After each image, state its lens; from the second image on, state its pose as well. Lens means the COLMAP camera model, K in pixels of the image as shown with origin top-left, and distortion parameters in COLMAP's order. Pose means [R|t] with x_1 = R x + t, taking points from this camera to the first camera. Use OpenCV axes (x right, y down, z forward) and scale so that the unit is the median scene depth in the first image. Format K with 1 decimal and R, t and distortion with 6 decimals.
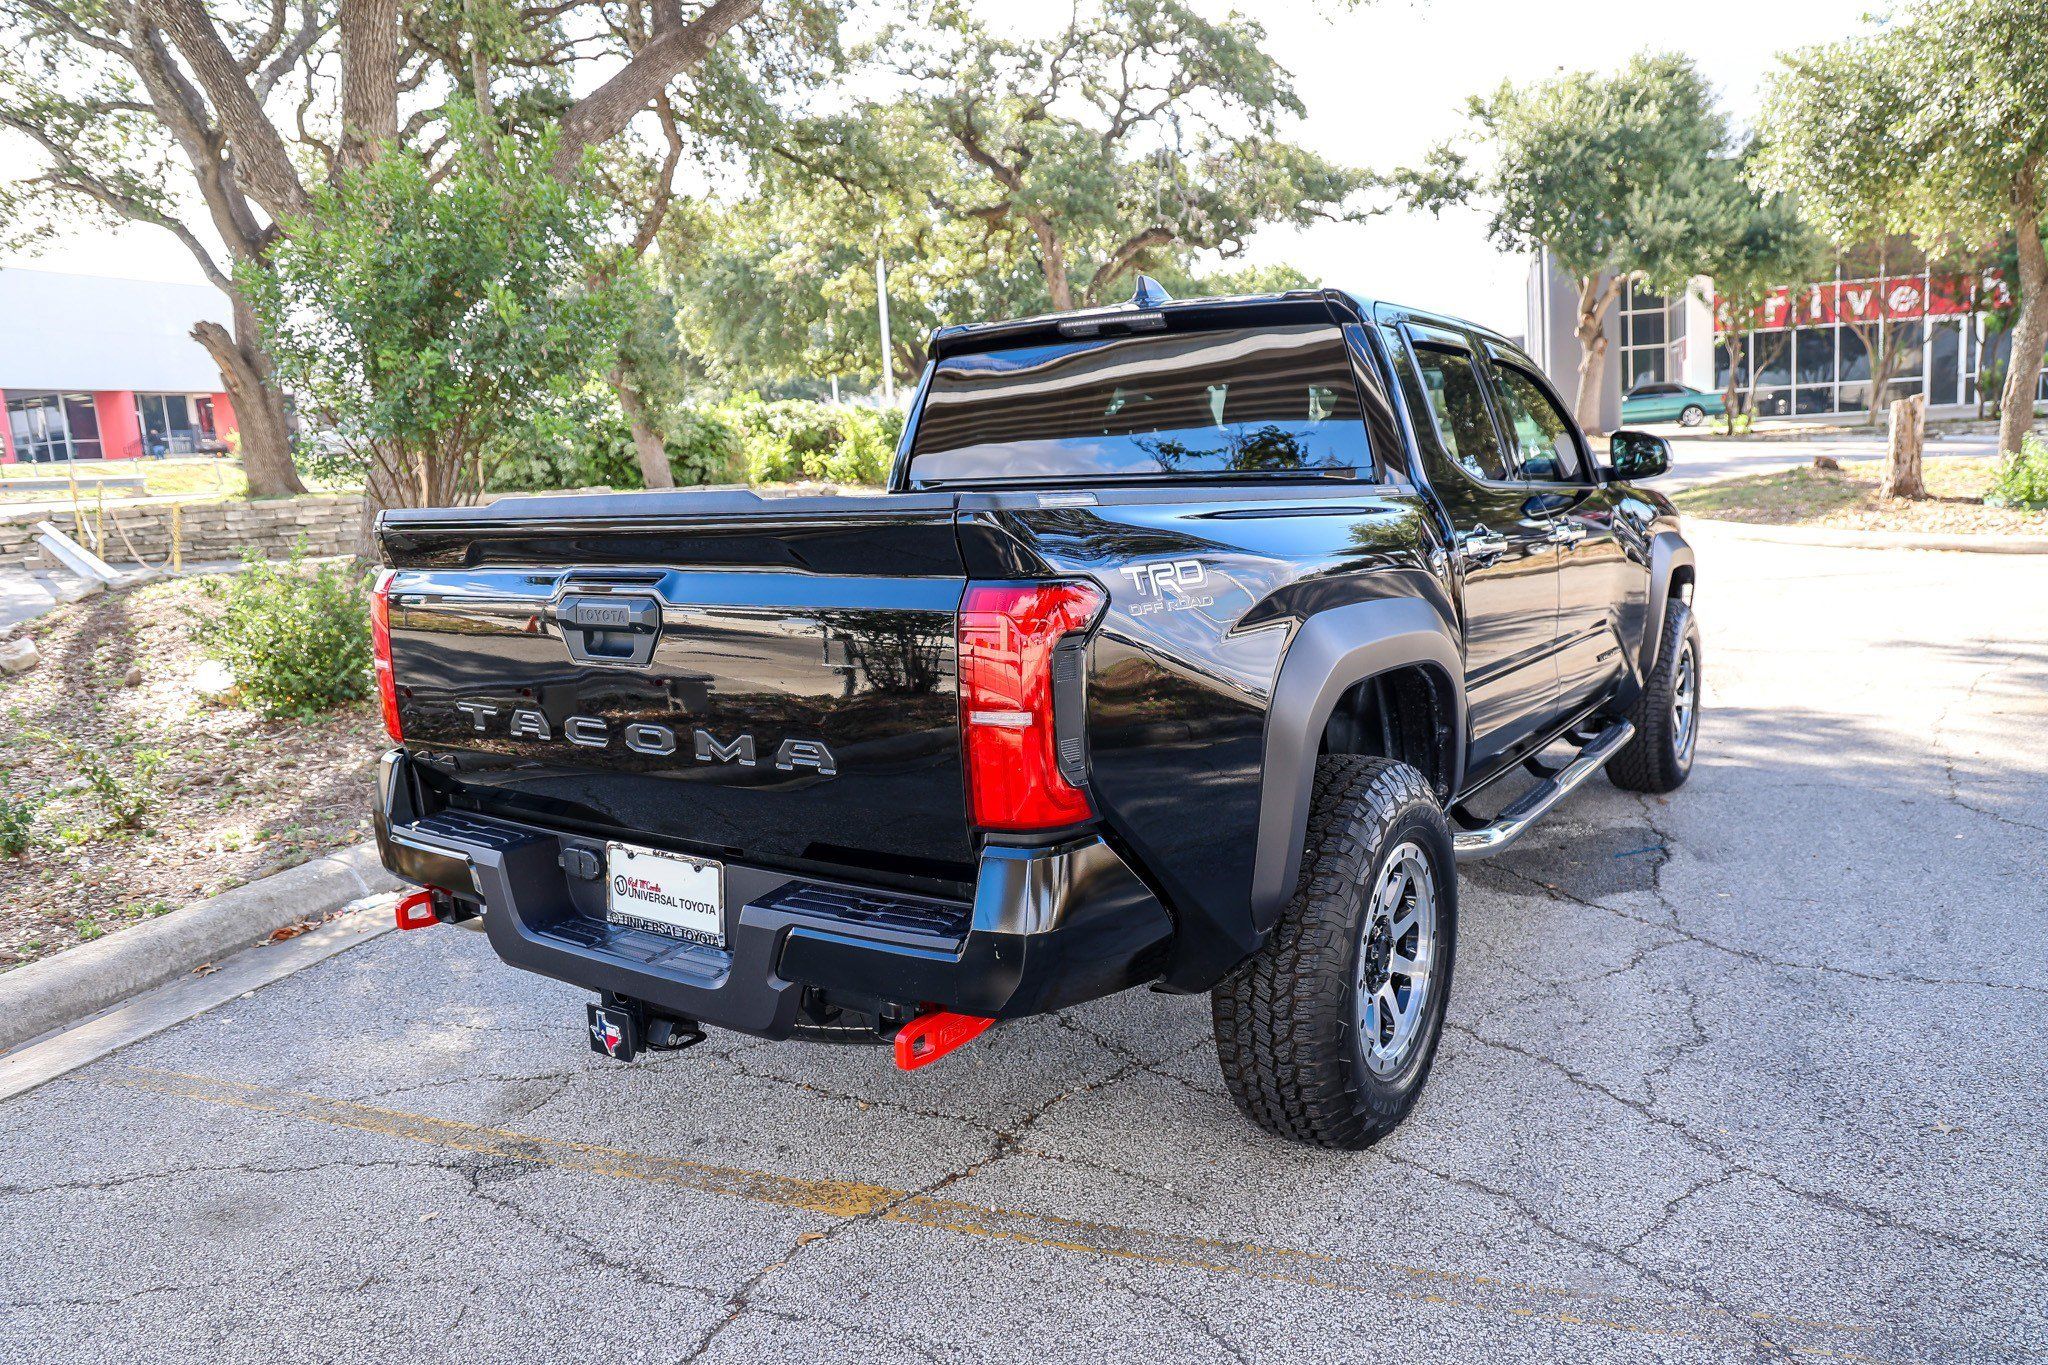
lens RADIAL K [[1389.6, 0, 1003.9], [0, 1389.6, 672.4], [0, 0, 1]] dist [-0.087224, 0.052483]
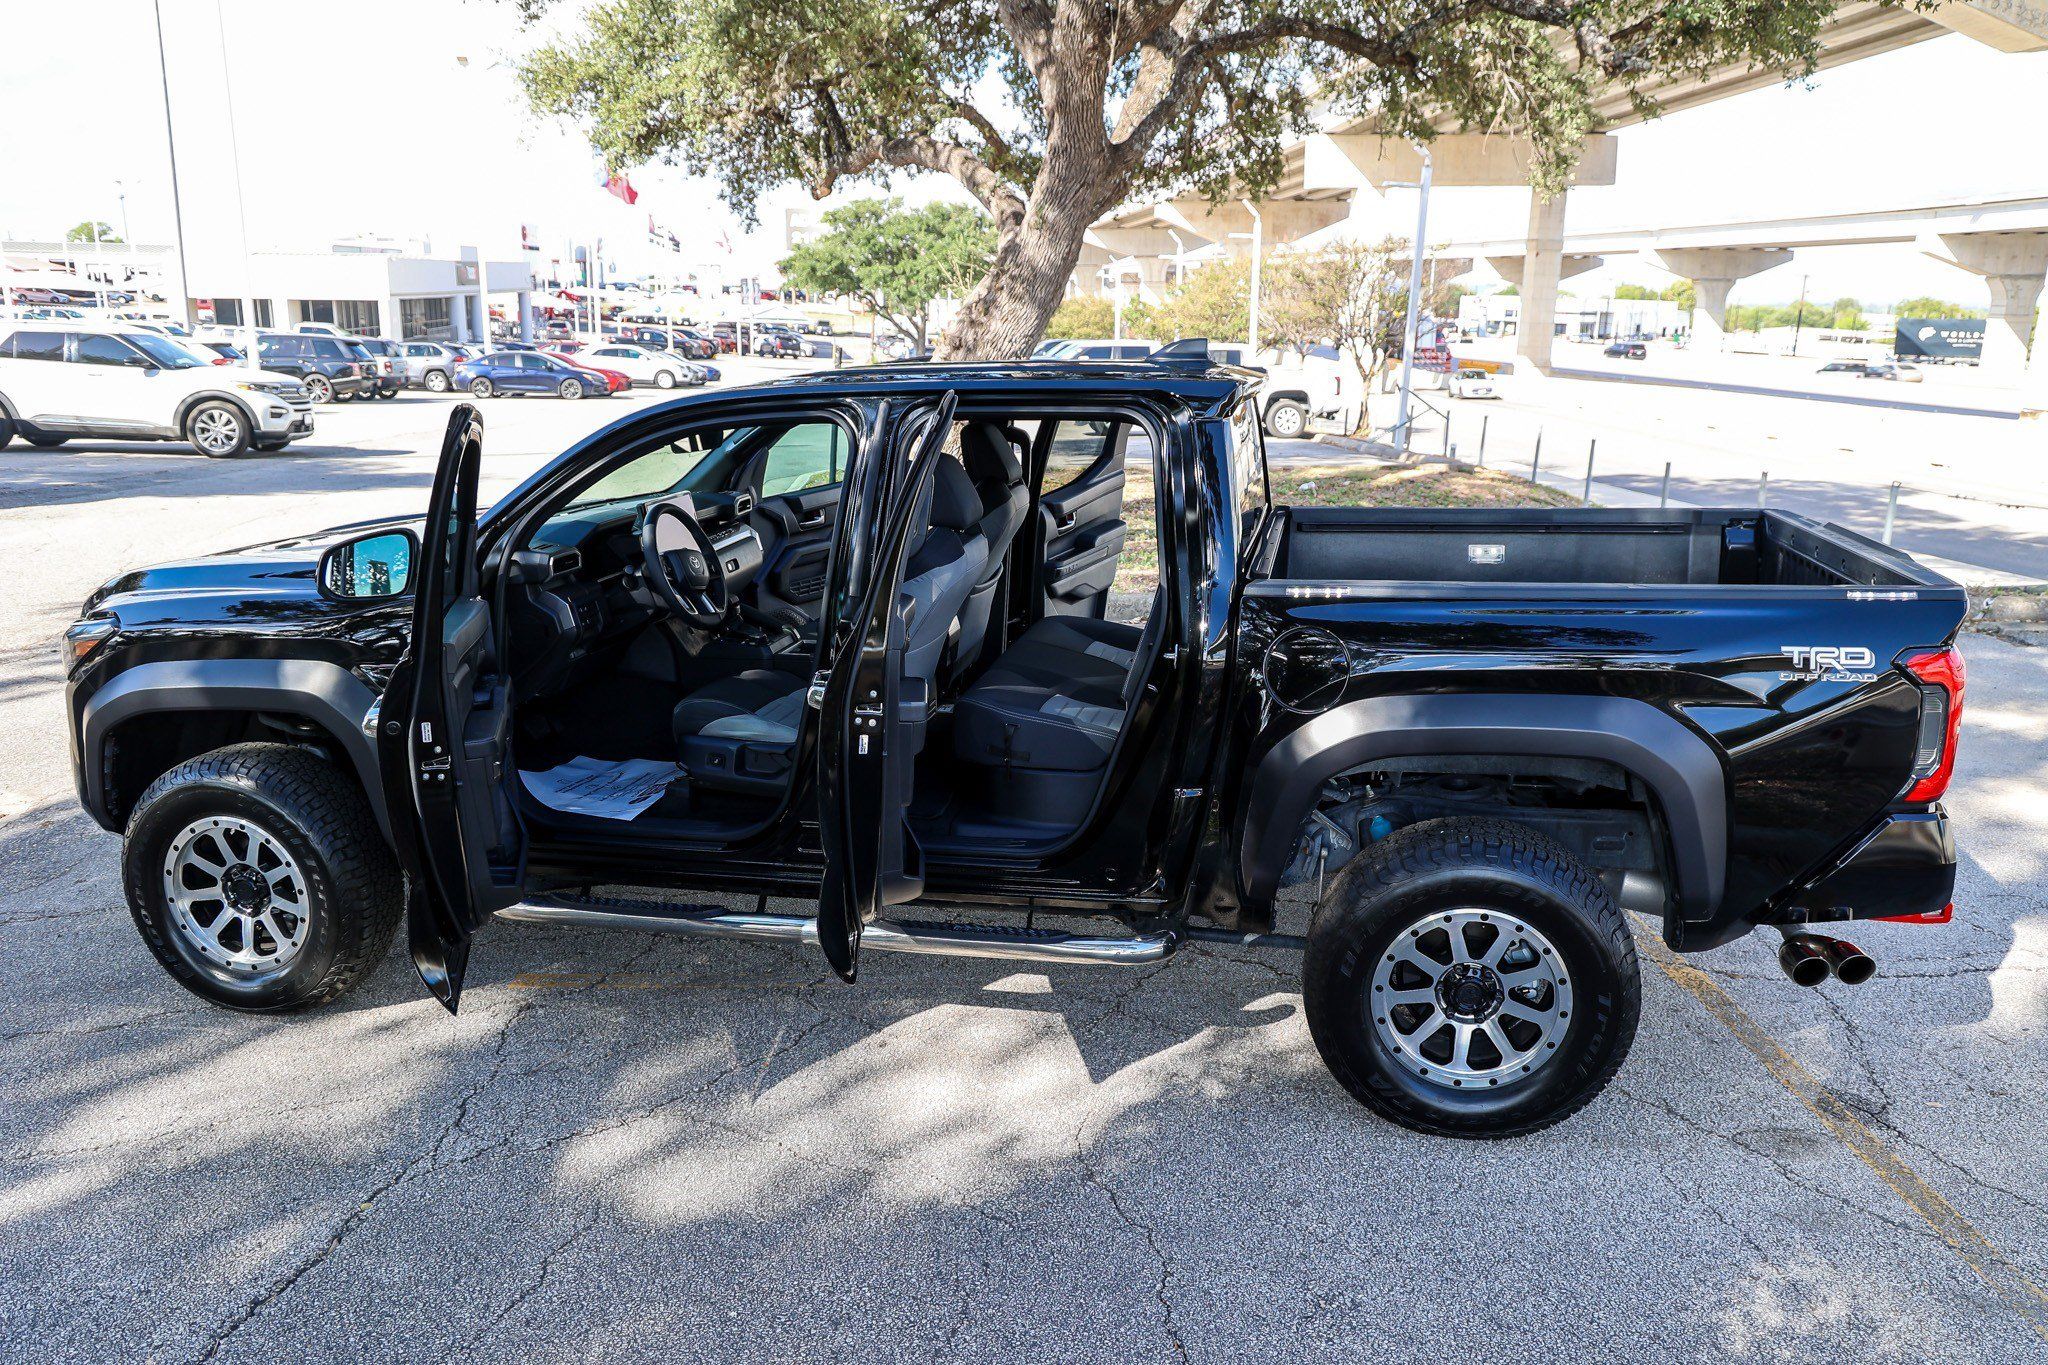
lens RADIAL K [[1495.5, 0, 1056.5], [0, 1495.5, 689.3], [0, 0, 1]] dist [-0.056237, 0.019584]
pose [[-0.379143, -0.178737, 0.907912, -0.095971], [0.154753, 0.955101, 0.252652, -0.034301], [-0.912306, 0.236294, -0.334460, 0.157360]]
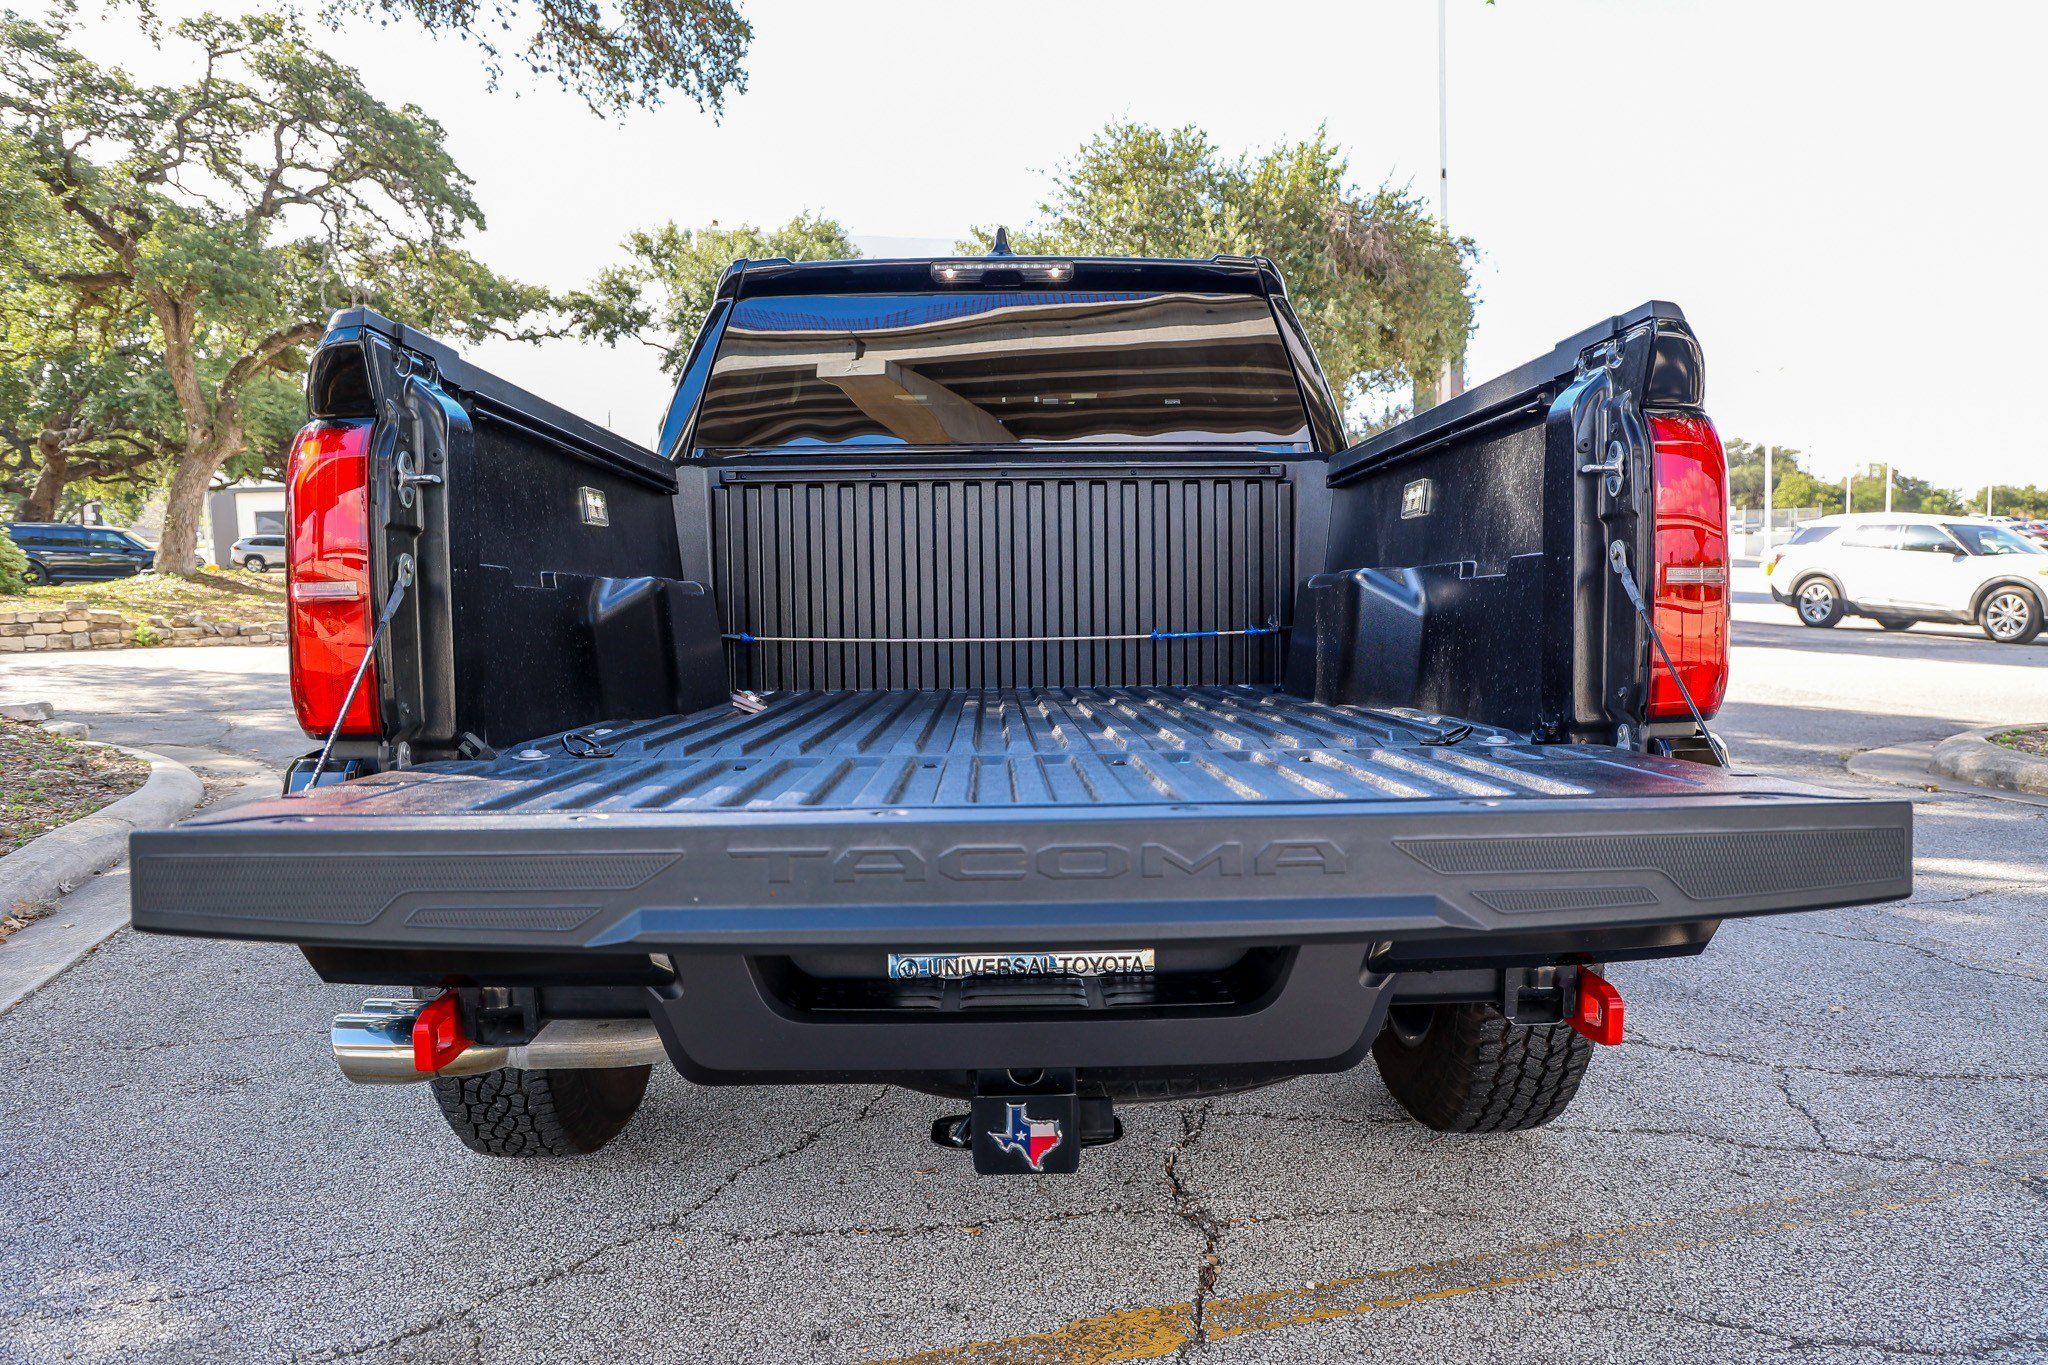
lens RADIAL K [[1394.8, 0, 1029.7], [0, 1394.8, 696.6], [0, 0, 1]] dist [-0.090803, 0.057877]
pose [[0.807535, -0.016253, 0.589596, -0.042094], [0.064993, 0.995985, -0.061562, 0.006693], [-0.586228, 0.088033, 0.805349, 0.030972]]
